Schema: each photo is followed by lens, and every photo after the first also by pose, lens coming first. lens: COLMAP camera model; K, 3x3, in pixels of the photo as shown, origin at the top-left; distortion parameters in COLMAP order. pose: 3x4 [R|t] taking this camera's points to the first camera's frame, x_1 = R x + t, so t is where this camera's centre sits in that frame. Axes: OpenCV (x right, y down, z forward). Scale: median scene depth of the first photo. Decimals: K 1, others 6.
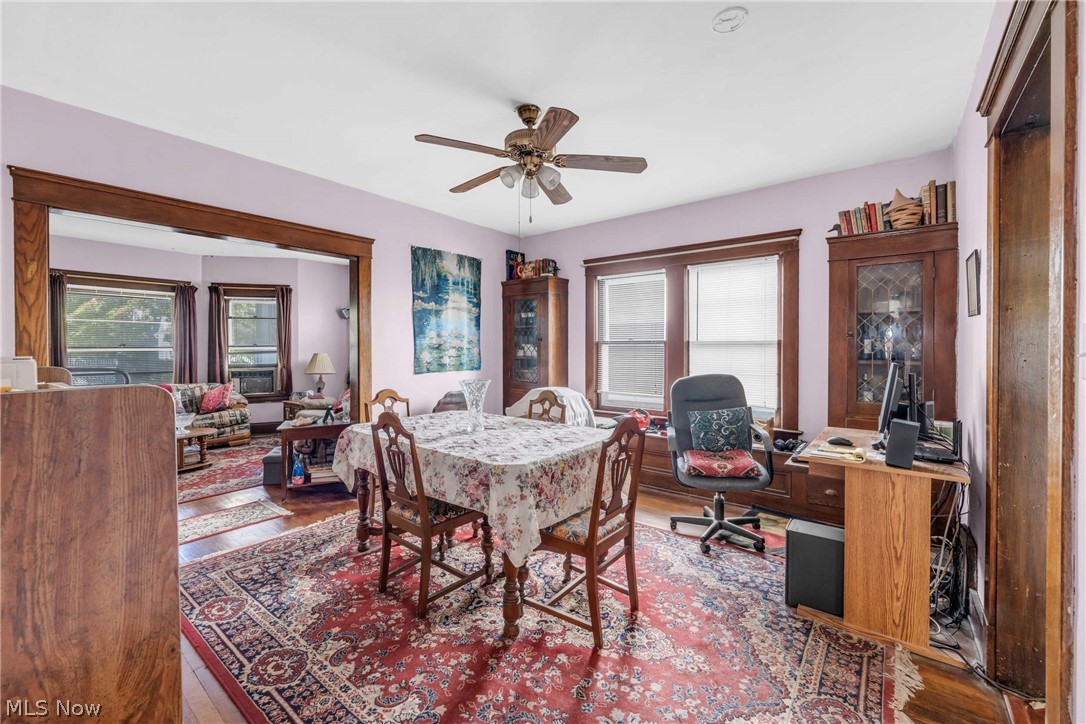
lens RADIAL K [[443.7, 0, 529.0], [0, 443.7, 357.2], [0, 0, 1]] dist [-0.003306, -0.000894]
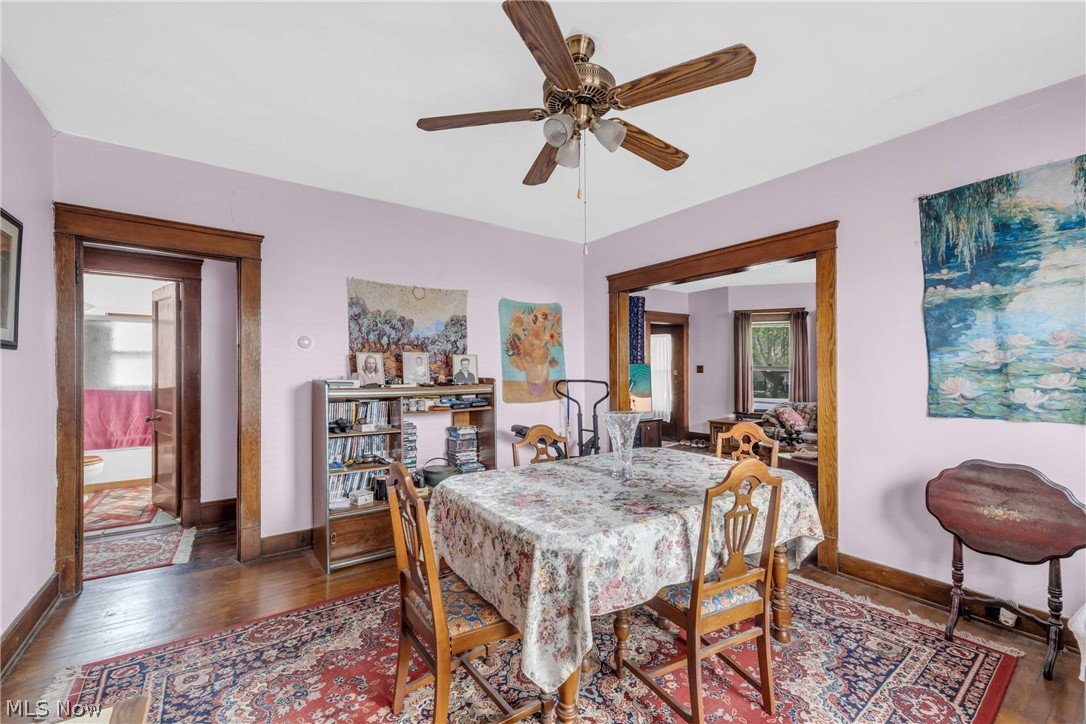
lens RADIAL K [[443.7, 0, 542.9], [0, 443.7, 356.6], [0, 0, 1]] dist [-0.003306, -0.000894]
pose [[-0.241308, -0.027394, -0.970062, 0.298999], [-0.016126, 0.999577, -0.024216, -0.012388], [0.970315, 0.009800, -0.241647, 0.462965]]
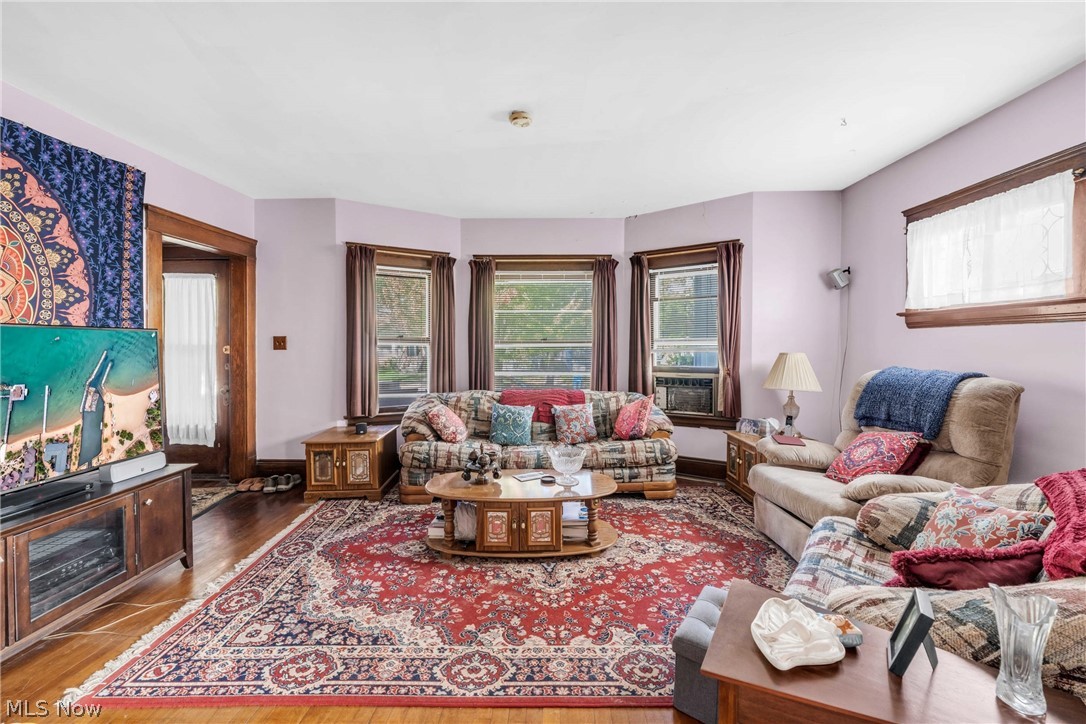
lens RADIAL K [[443.7, 0, 545.7], [0, 443.7, 349.2], [0, 0, 1]] dist [-0.003306, -0.000894]
pose [[0.626678, 0.007322, -0.779244, -0.269893], [-0.012913, 0.999916, -0.000990, -0.008898], [0.779171, 0.010683, 0.626720, 0.483654]]
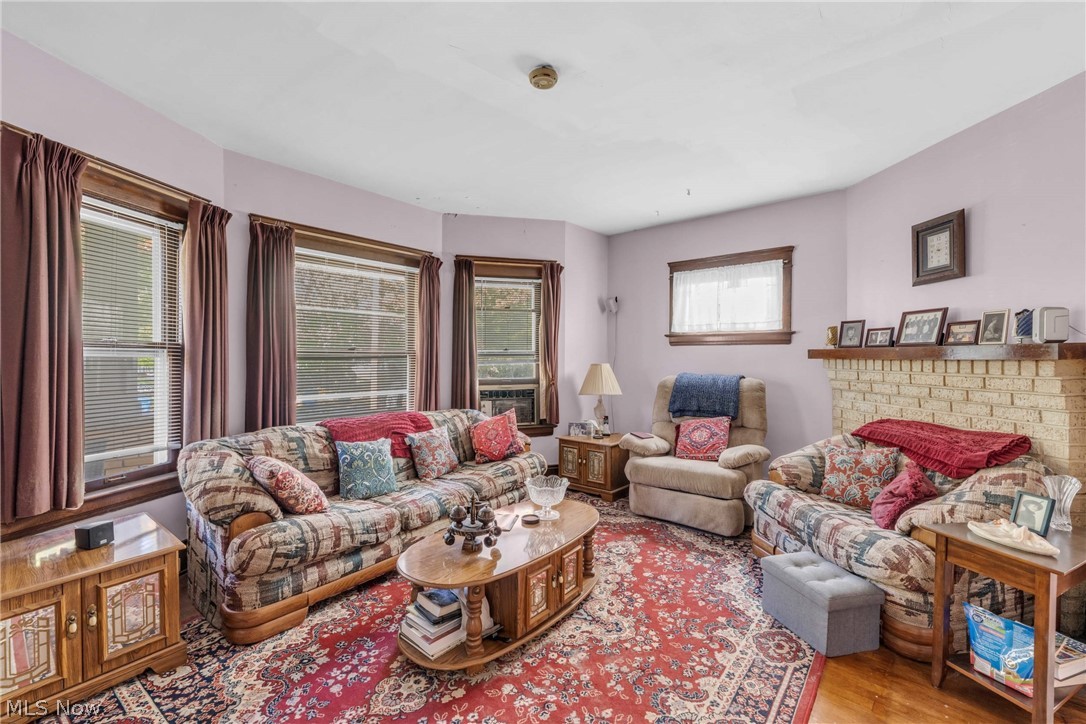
lens RADIAL K [[443.7, 0, 550.4], [0, 443.7, 363.1], [0, 0, 1]] dist [-0.003306, -0.000894]
pose [[0.999780, 0.003612, -0.020682, -0.625111], [-0.003628, 0.999993, -0.000734, -0.009399], [0.020679, 0.000809, 0.999786, 0.384470]]
